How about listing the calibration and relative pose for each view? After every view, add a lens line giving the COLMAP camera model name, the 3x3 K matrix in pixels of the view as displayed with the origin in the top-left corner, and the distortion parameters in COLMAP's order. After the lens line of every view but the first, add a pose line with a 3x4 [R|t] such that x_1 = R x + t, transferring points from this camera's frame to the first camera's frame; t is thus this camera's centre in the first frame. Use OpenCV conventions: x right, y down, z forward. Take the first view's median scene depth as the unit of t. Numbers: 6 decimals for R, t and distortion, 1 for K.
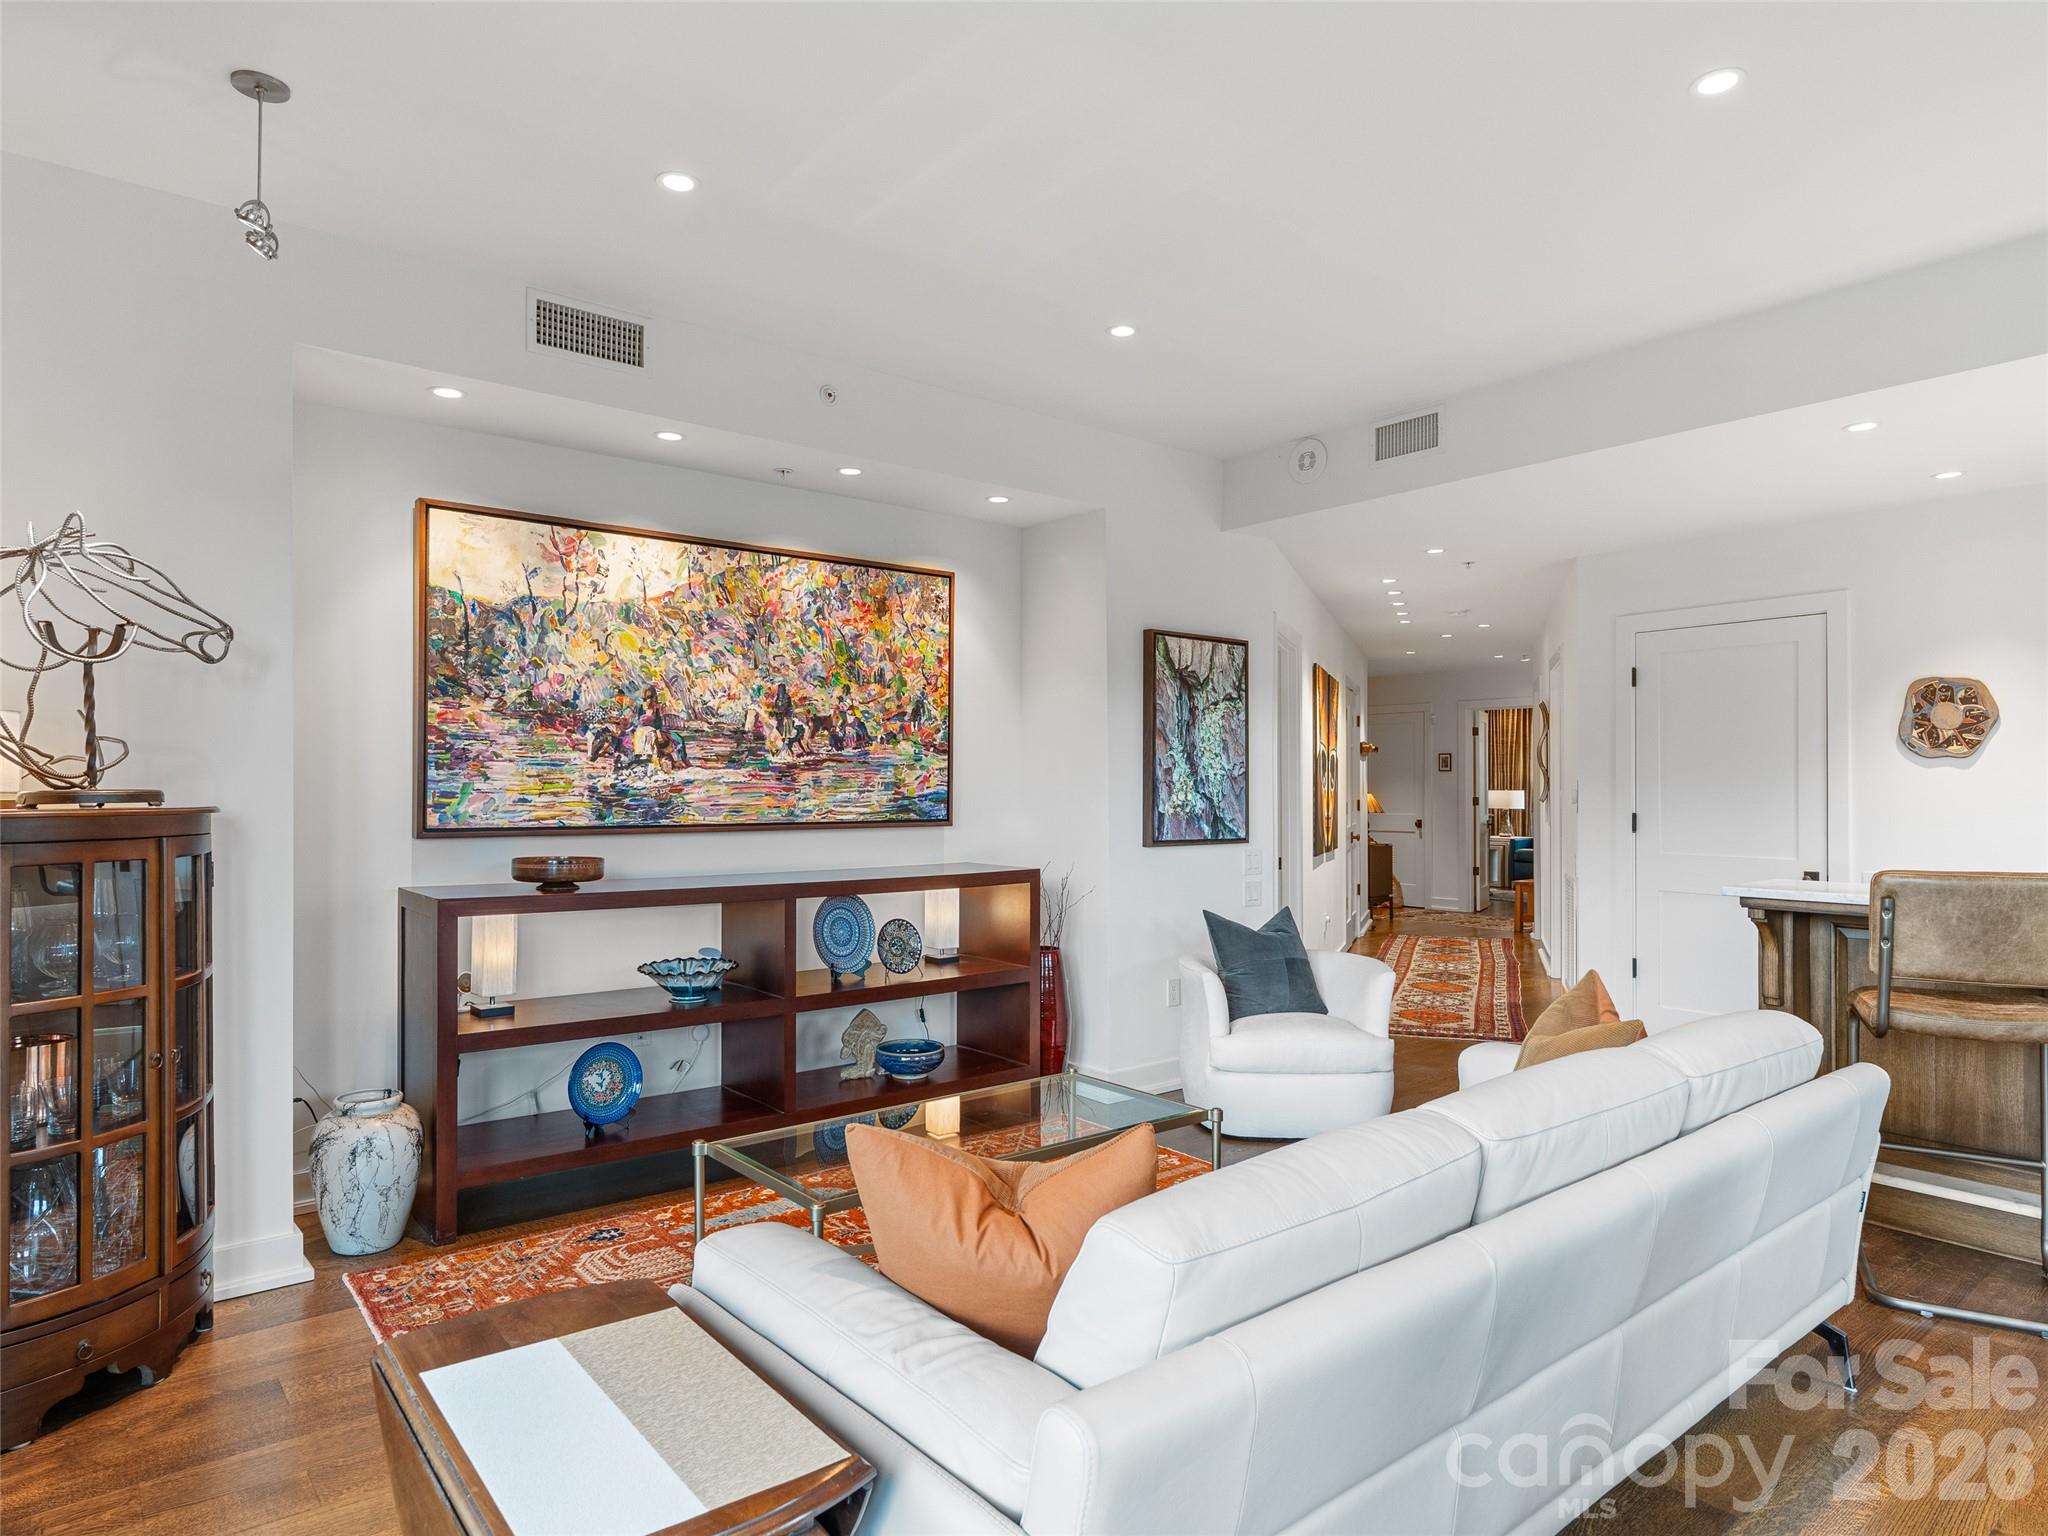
lens RADIAL K [[1204.3, 0, 1024.0], [0, 1204.3, 768.0], [0, 0, 1]] dist [0.000291, 0.000293]
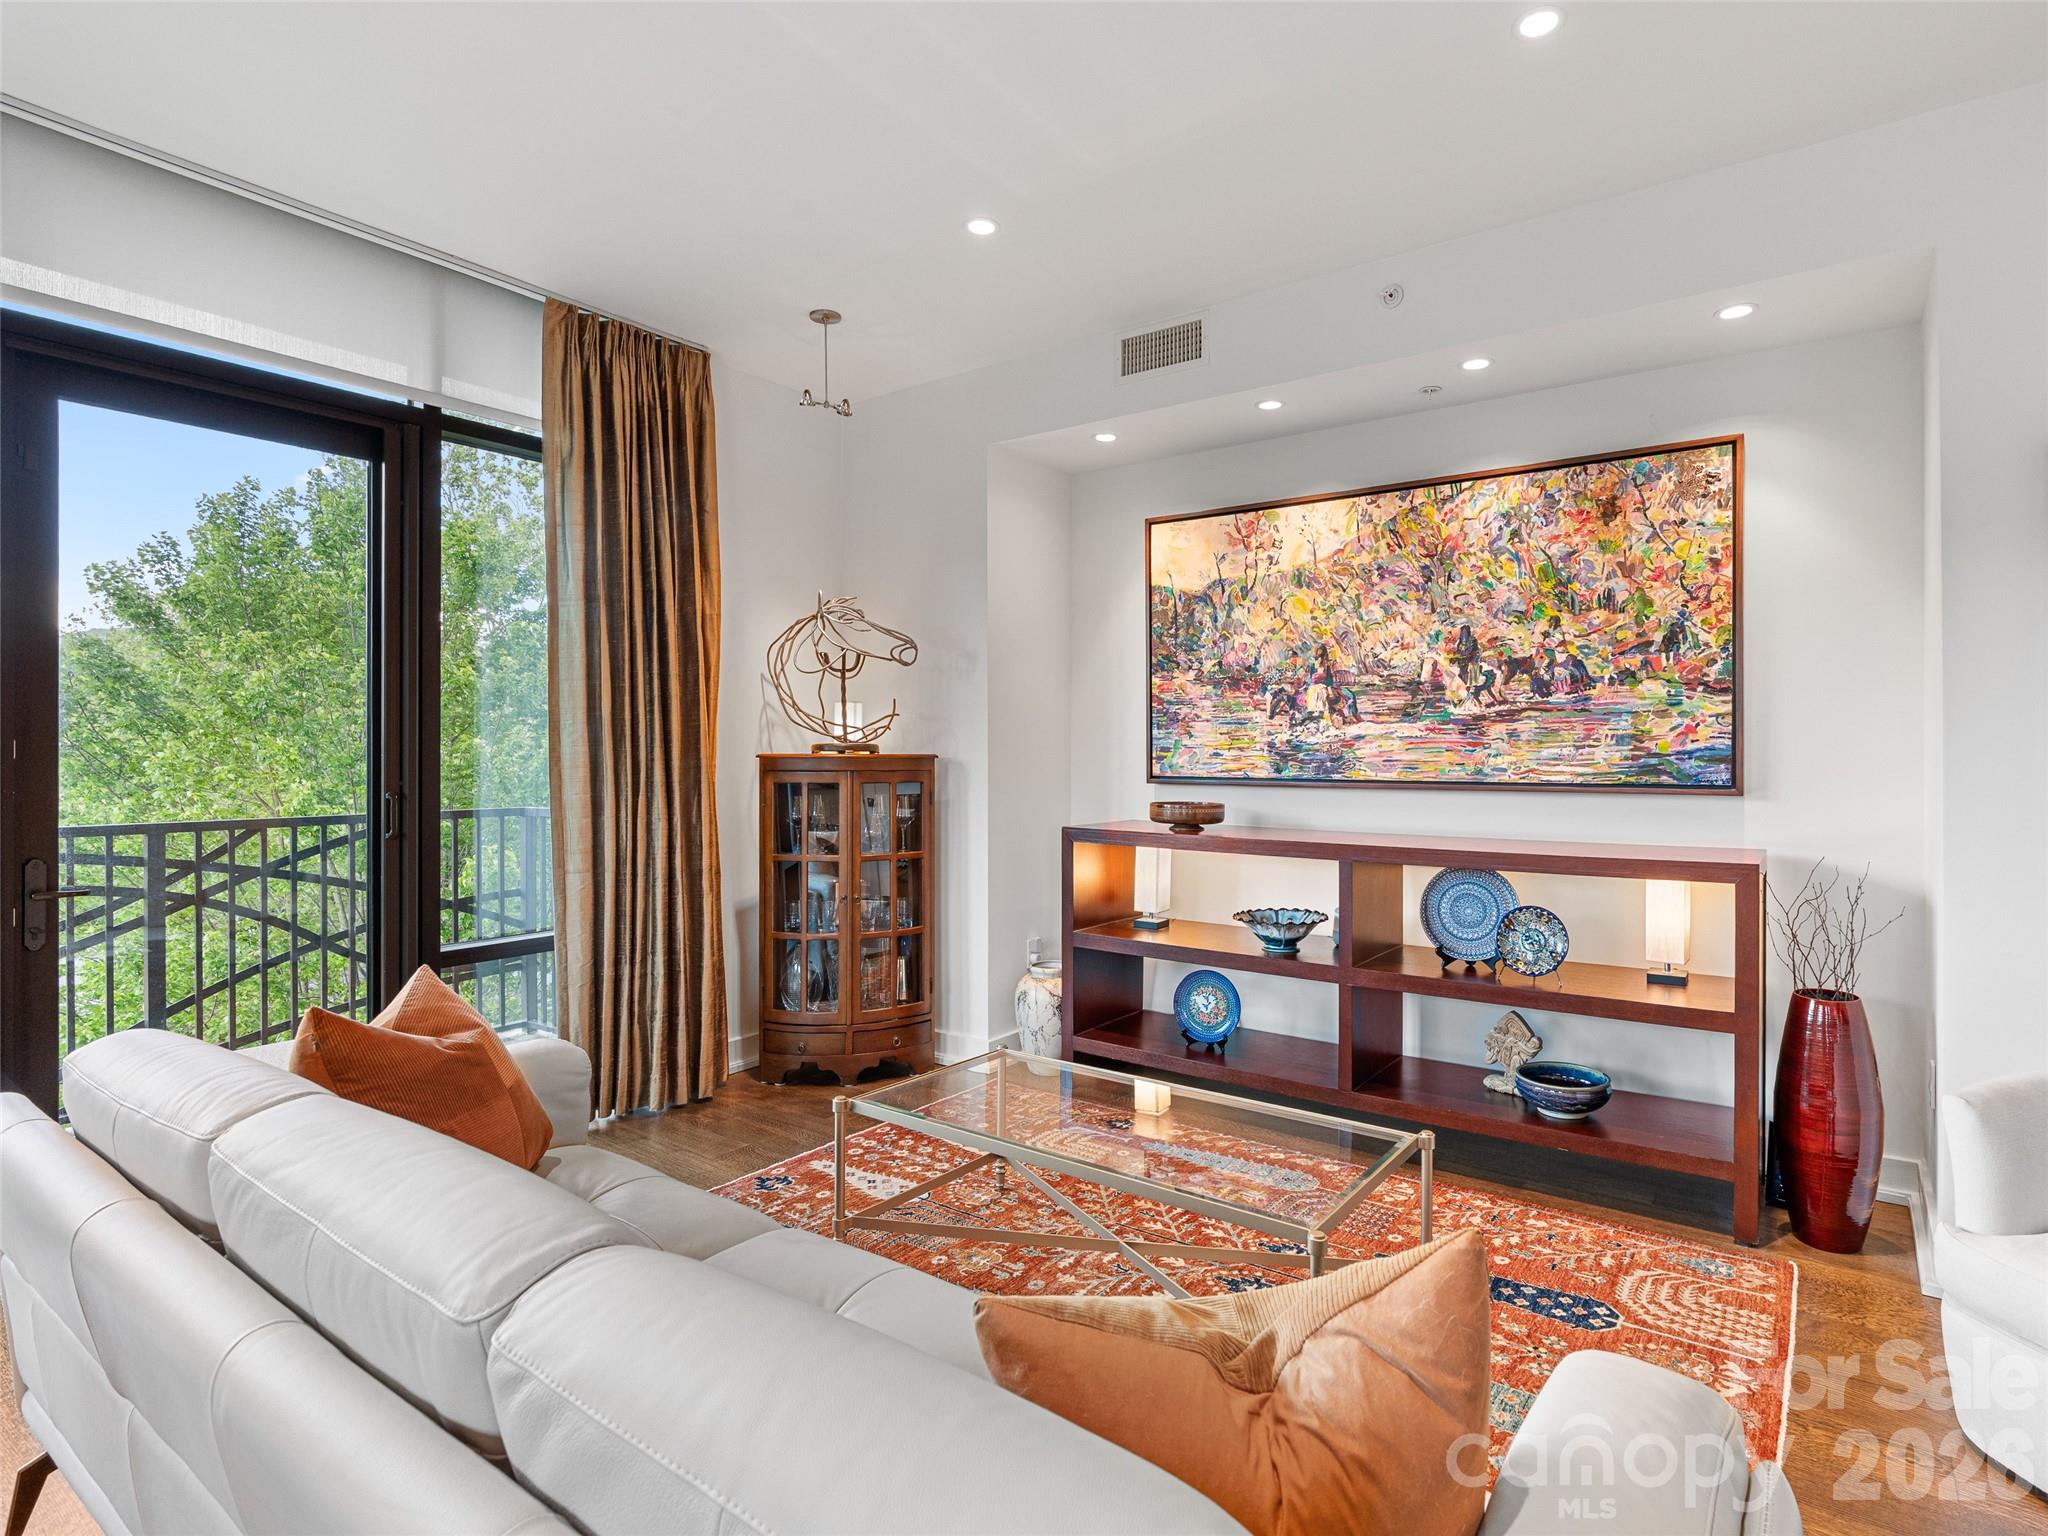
lens RADIAL K [[1050.7, 0, 1094.4], [0, 1050.7, 751.8], [0, 0, 1]] dist [-0.003904, -0.000282]
pose [[0.287720, -0.001652, -0.957713, 0.491183], [0.013449, 0.999907, 0.002316, 0.018915], [0.957620, -0.013547, 0.287715, 0.545303]]
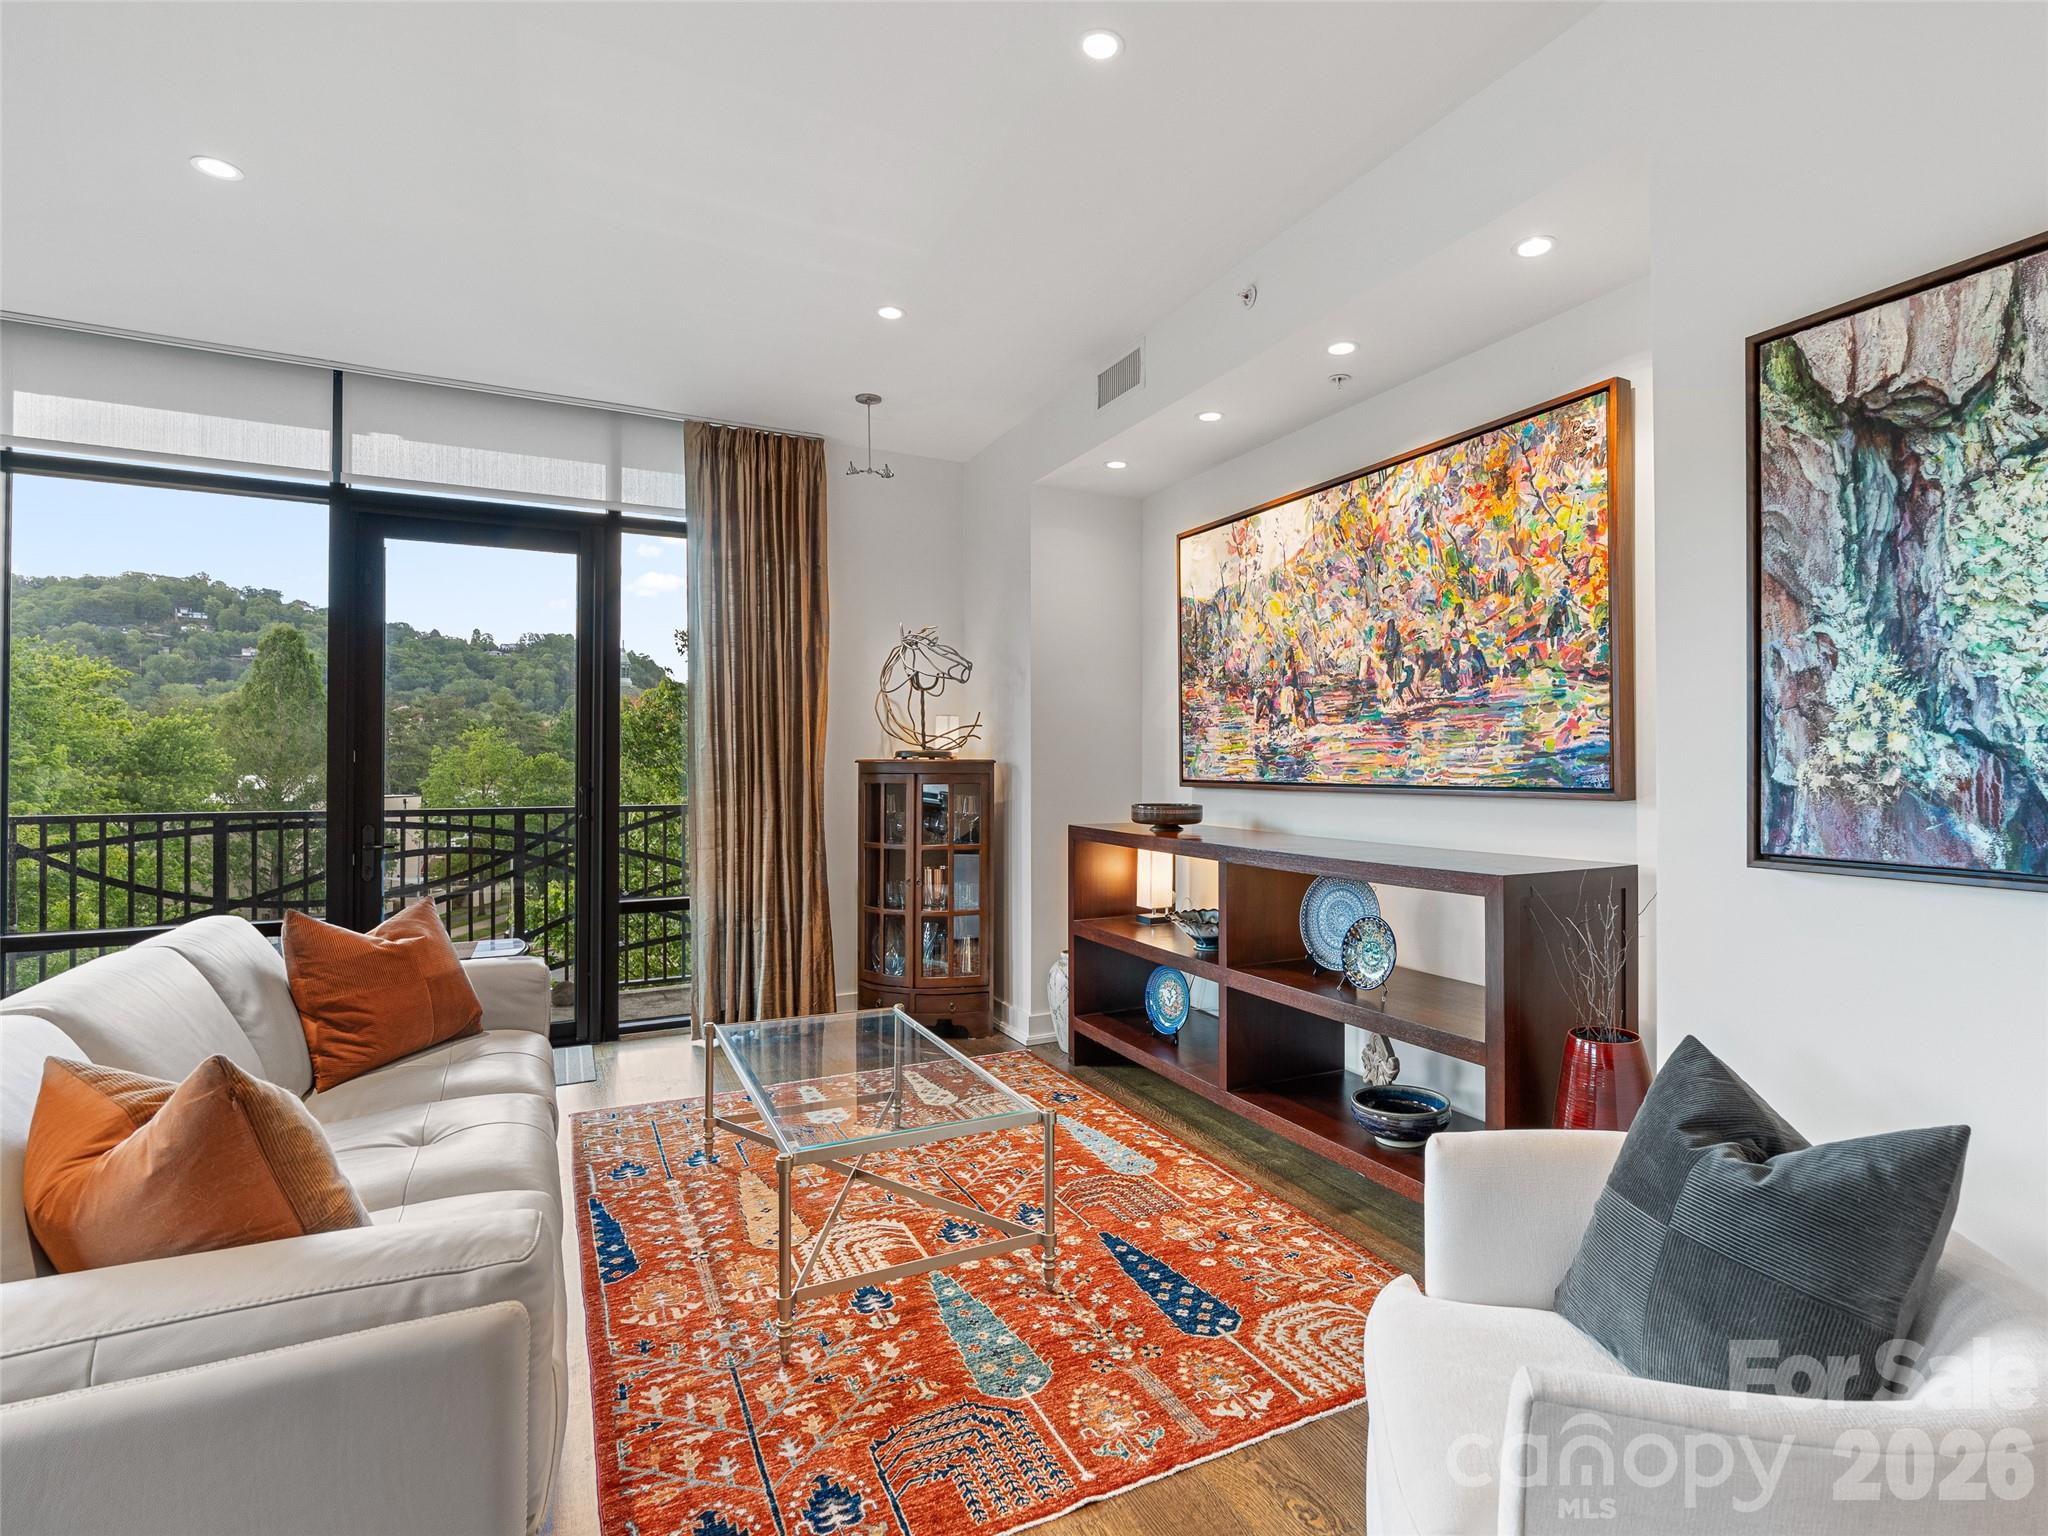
lens RADIAL K [[1035.4, 0, 1126.8], [0, 1035.4, 754.4], [0, 0, 1]] dist [-0.001914, 0.000560]
pose [[-0.163842, -0.012212, -0.986411, 0.573227], [0.015302, 0.999772, -0.014919, 0.034200], [0.986368, -0.017538, -0.163618, 0.992809]]
